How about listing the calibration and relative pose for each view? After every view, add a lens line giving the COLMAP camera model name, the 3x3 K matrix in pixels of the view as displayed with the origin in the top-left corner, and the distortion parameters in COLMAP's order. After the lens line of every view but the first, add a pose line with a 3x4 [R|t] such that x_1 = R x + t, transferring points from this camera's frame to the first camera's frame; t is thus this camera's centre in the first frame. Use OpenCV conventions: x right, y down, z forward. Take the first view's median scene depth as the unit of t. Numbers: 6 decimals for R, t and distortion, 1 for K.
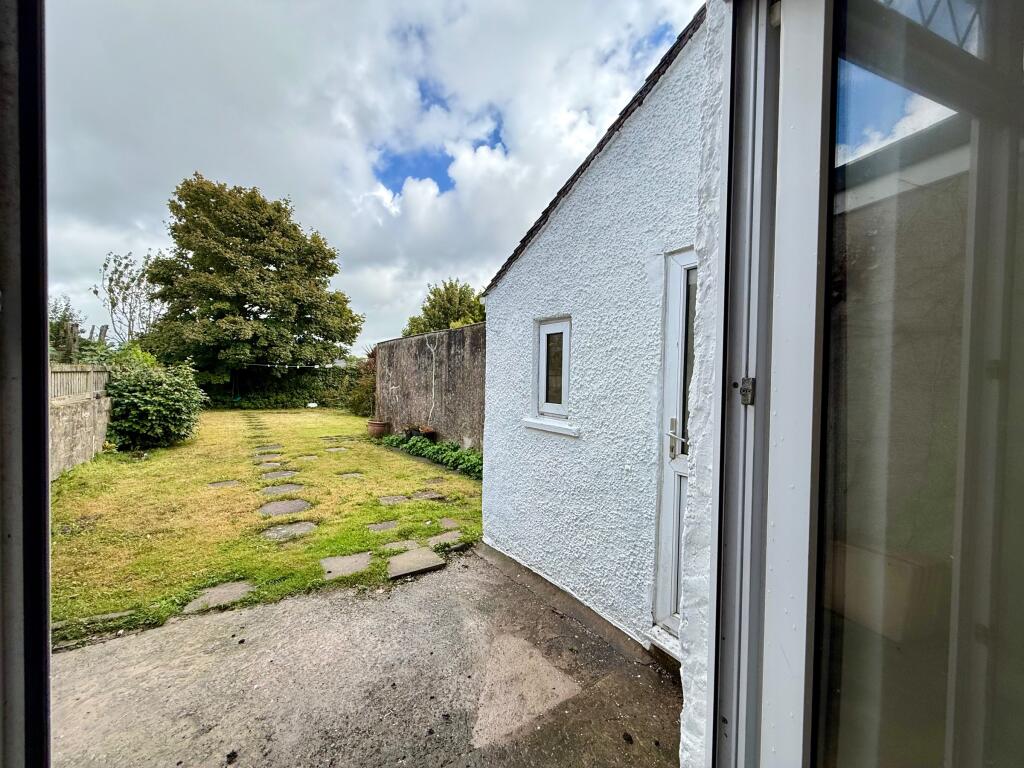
lens RADIAL K [[408.9, 0, 507.5], [0, 408.9, 386.0], [0, 0, 1]] dist [0.001498, -0.001288]
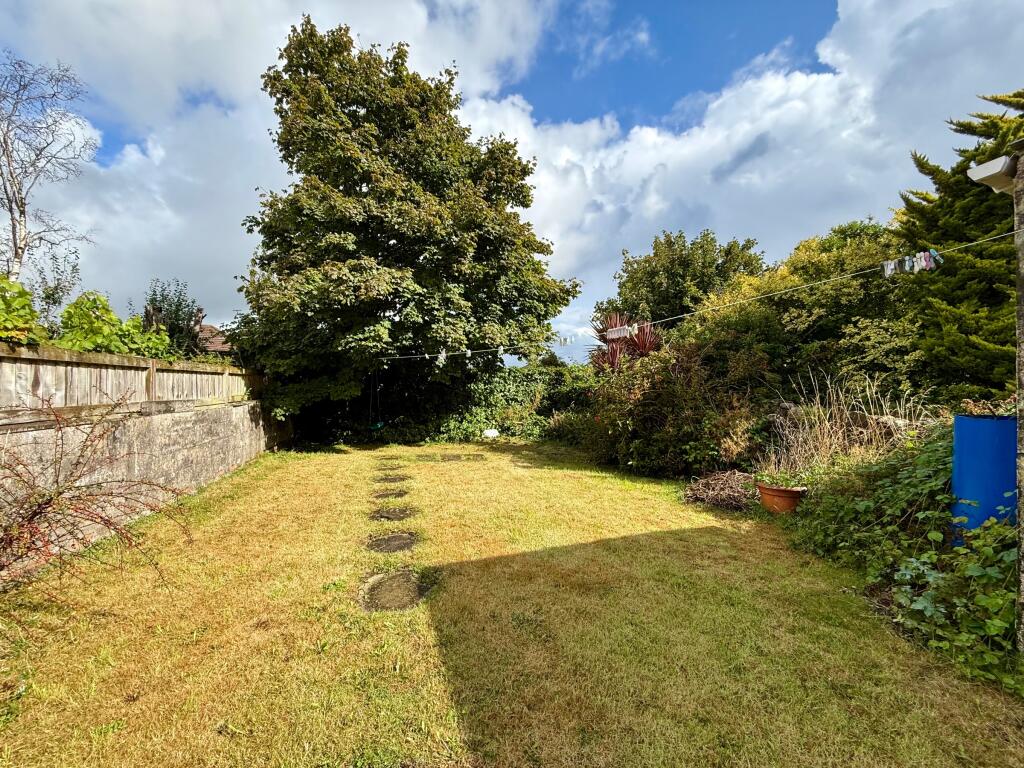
lens RADIAL K [[408.9, 0, 514.1], [0, 408.9, 382.8], [0, 0, 1]] dist [0.001498, -0.001288]
pose [[0.950615, -0.026452, -0.309244, -0.542990], [0.014883, 0.999100, -0.039712, -0.004489], [0.310016, 0.033149, 0.950153, 0.928543]]
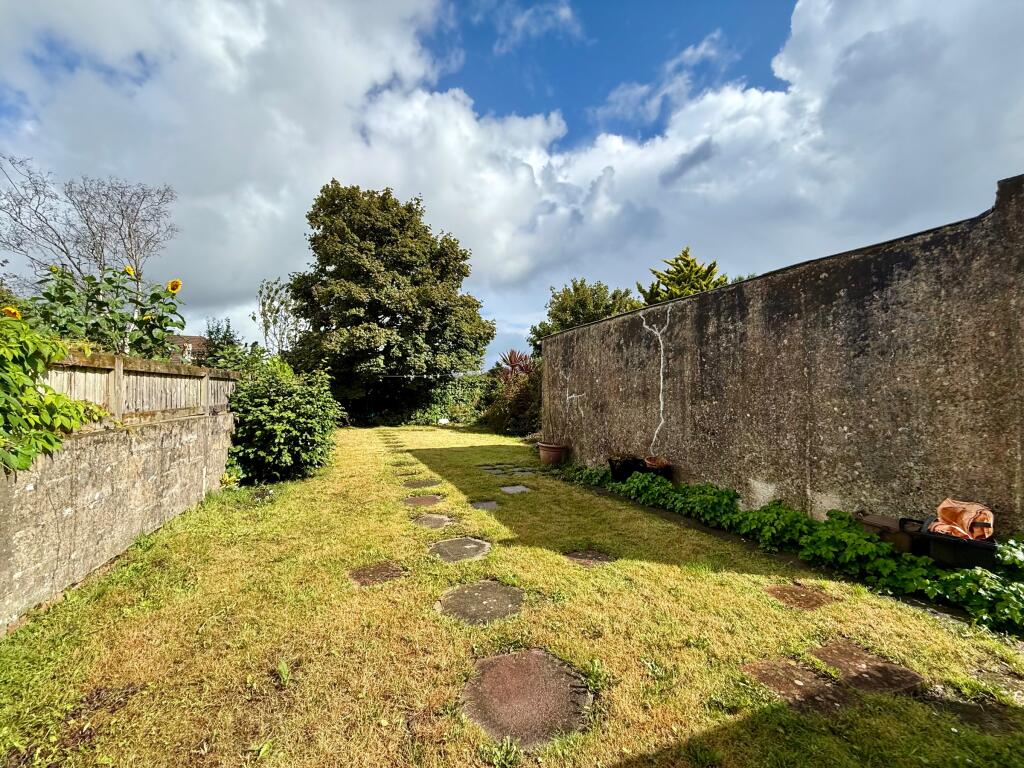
lens RADIAL K [[408.9, 0, 508.5], [0, 408.9, 388.0], [0, 0, 1]] dist [0.001498, -0.001288]
pose [[0.969093, -0.024514, -0.245474, -0.231861], [0.016626, 0.999278, -0.034155, 0.012506], [0.246134, 0.029018, 0.968801, 0.310639]]
